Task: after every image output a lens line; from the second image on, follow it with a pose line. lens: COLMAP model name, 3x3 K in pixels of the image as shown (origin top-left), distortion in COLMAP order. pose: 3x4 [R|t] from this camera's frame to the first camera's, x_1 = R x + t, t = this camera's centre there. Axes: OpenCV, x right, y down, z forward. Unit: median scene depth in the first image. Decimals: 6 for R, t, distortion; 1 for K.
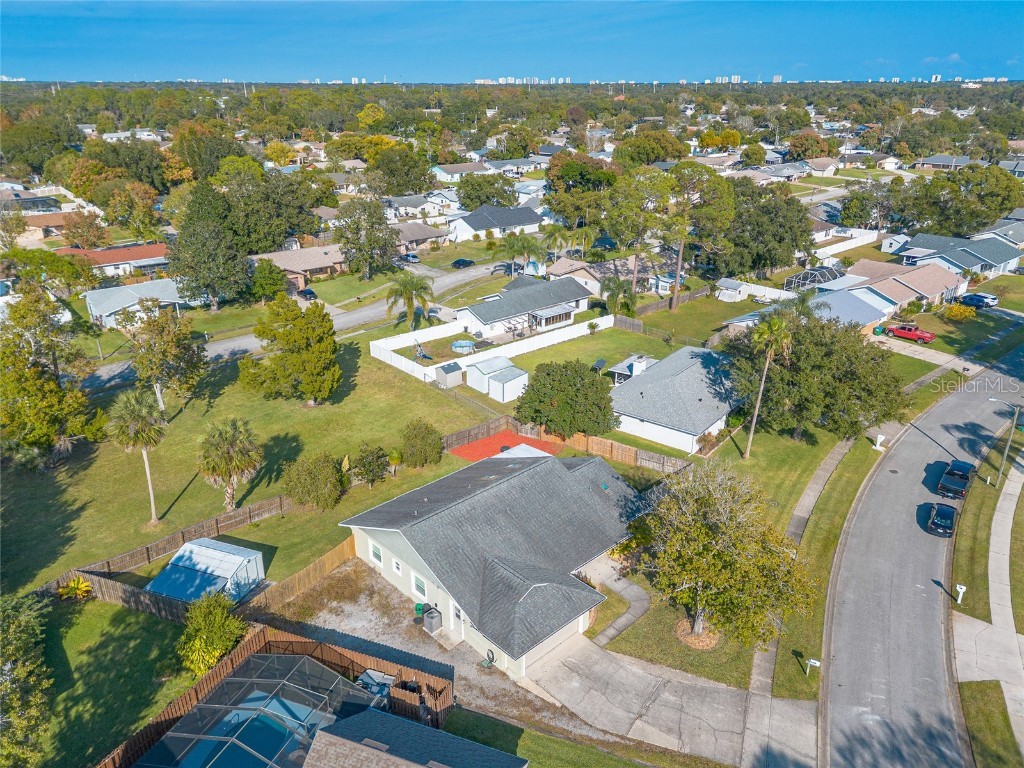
lens RADIAL K [[726.0, 0, 510.3], [0, 726.0, 390.4], [0, 0, 1]] dist [0.071301, -0.066613]
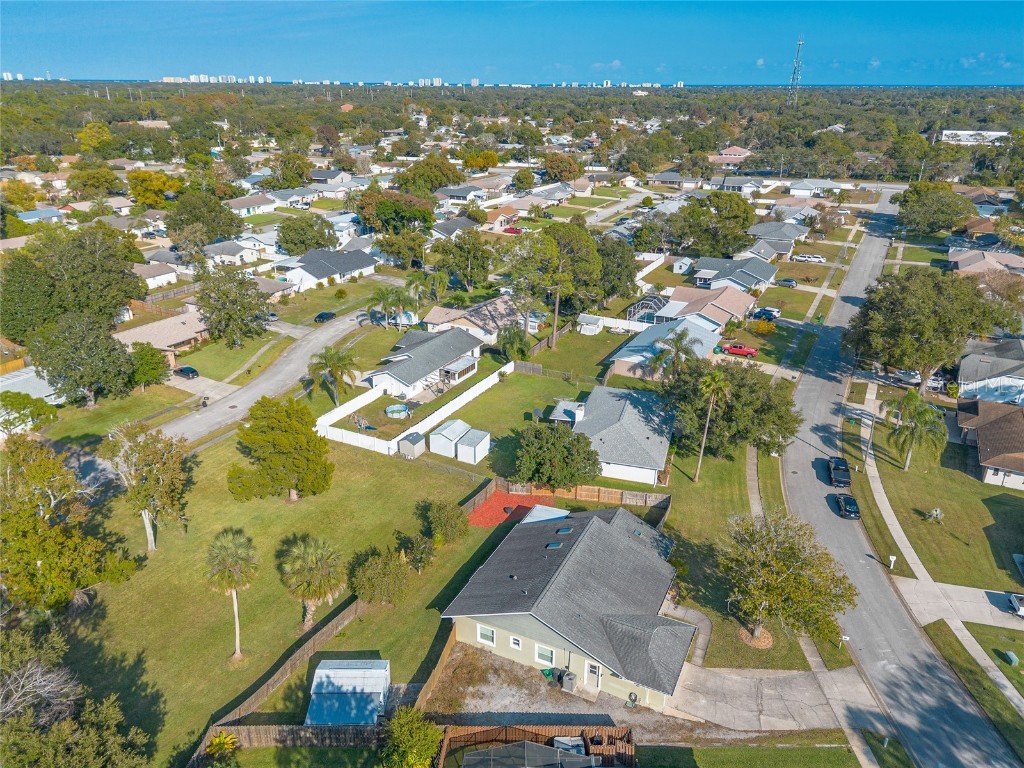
lens RADIAL K [[726.0, 0, 510.3], [0, 726.0, 390.4], [0, 0, 1]] dist [0.071301, -0.066613]
pose [[0.932159, -0.133777, 0.336426, -0.255454], [0.133450, 0.990760, 0.024209, -0.091865], [-0.336556, 0.022329, 0.941399, -0.043880]]
